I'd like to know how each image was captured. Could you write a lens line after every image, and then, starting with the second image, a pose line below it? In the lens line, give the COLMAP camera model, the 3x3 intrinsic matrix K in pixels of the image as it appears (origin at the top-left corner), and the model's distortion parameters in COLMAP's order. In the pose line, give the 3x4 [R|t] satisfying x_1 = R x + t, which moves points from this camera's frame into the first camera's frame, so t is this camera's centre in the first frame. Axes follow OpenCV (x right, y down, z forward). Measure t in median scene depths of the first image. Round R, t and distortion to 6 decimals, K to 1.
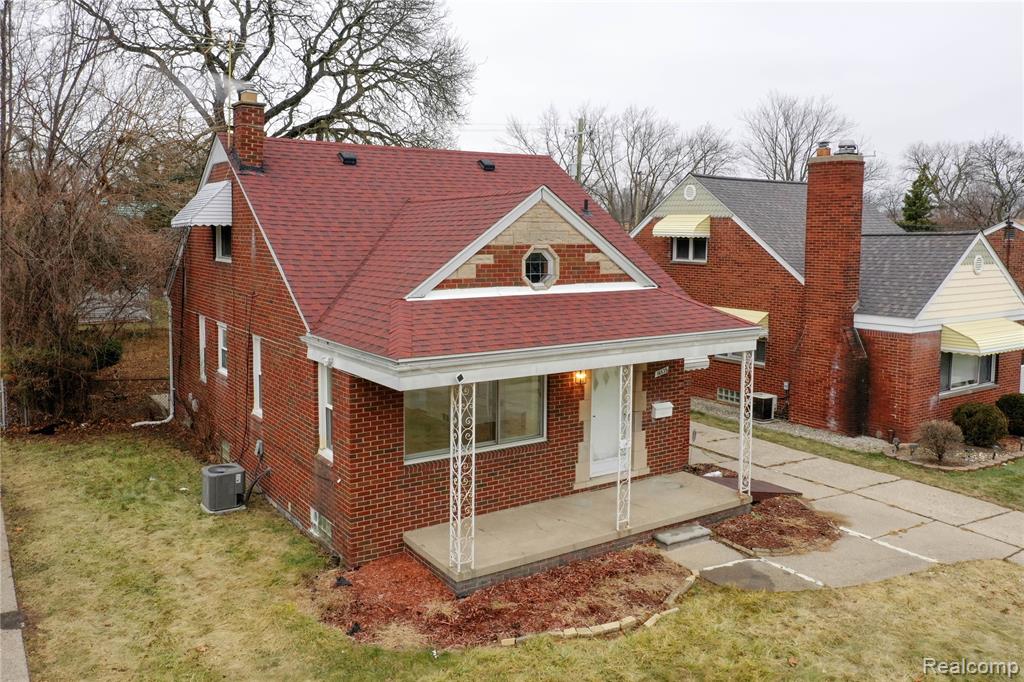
lens RADIAL K [[816.4, 0, 509.4], [0, 816.4, 301.3], [0, 0, 1]] dist [-0.002545, 0.000790]
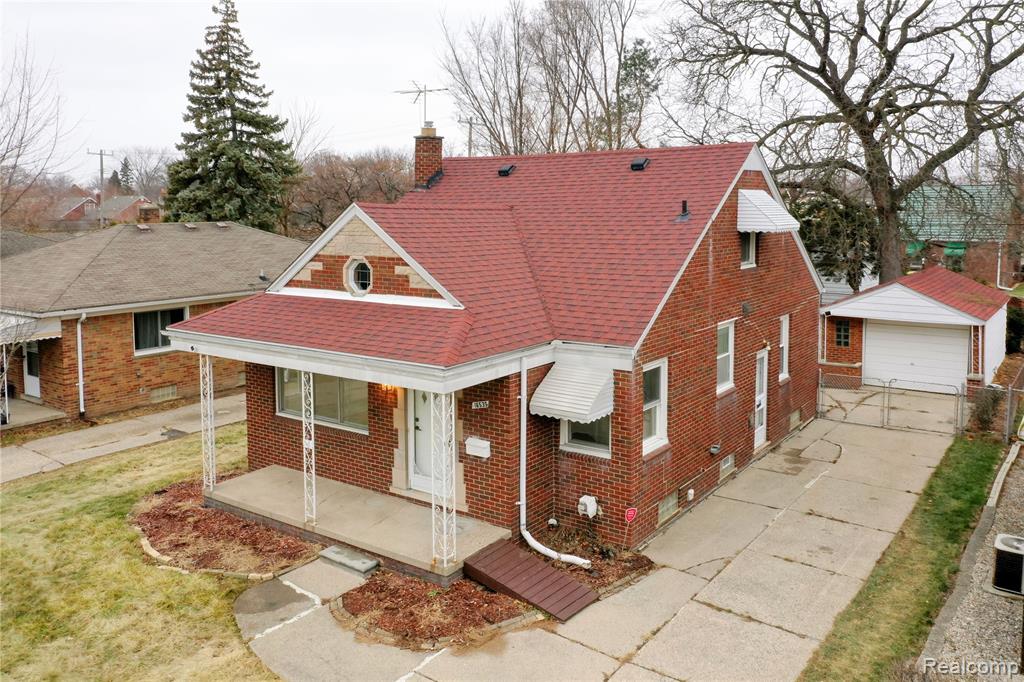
lens RADIAL K [[826.2, 0, 511.8], [0, 826.2, 274.1], [0, 0, 1]] dist [-0.001972, 0.000385]
pose [[0.341642, 0.068354, -0.937341, 1.081782], [-0.071532, 0.996350, 0.046586, -0.103931], [0.937104, 0.051134, 0.345284, 0.753288]]
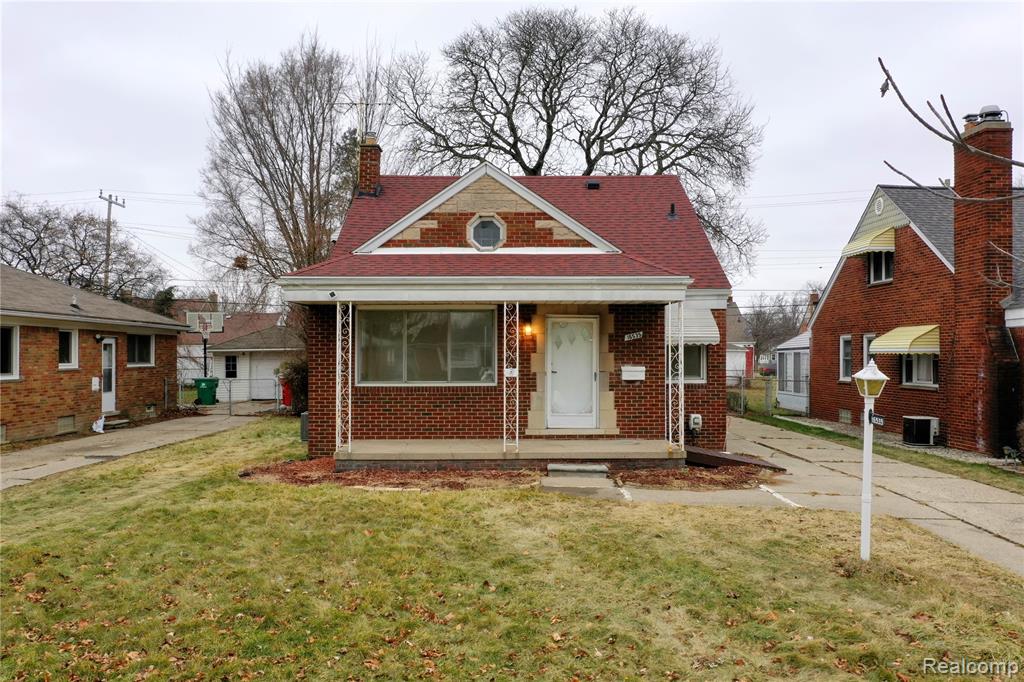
lens RADIAL K [[813.3, 0, 520.8], [0, 813.3, 355.4], [0, 0, 1]] dist [-0.003412, 0.004911]
pose [[0.838958, -0.010313, -0.544098, 0.658758], [-0.037921, 0.996282, -0.077354, 0.205902], [0.542873, 0.085530, 0.835448, 0.069933]]
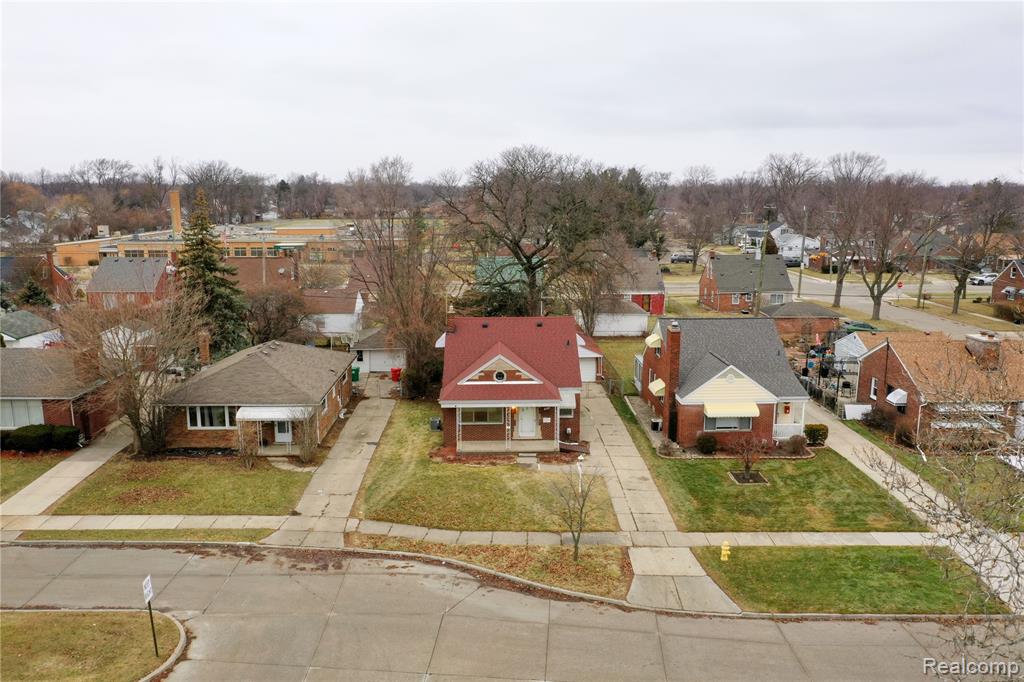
lens RADIAL K [[816.4, 0, 509.4], [0, 816.4, 301.3], [0, 0, 1]] dist [-0.002545, 0.000790]
pose [[0.840531, 0.063758, -0.537999, 1.864783], [-0.037308, 0.997505, 0.059927, -0.551862], [0.540478, -0.030298, 0.840812, -1.875217]]
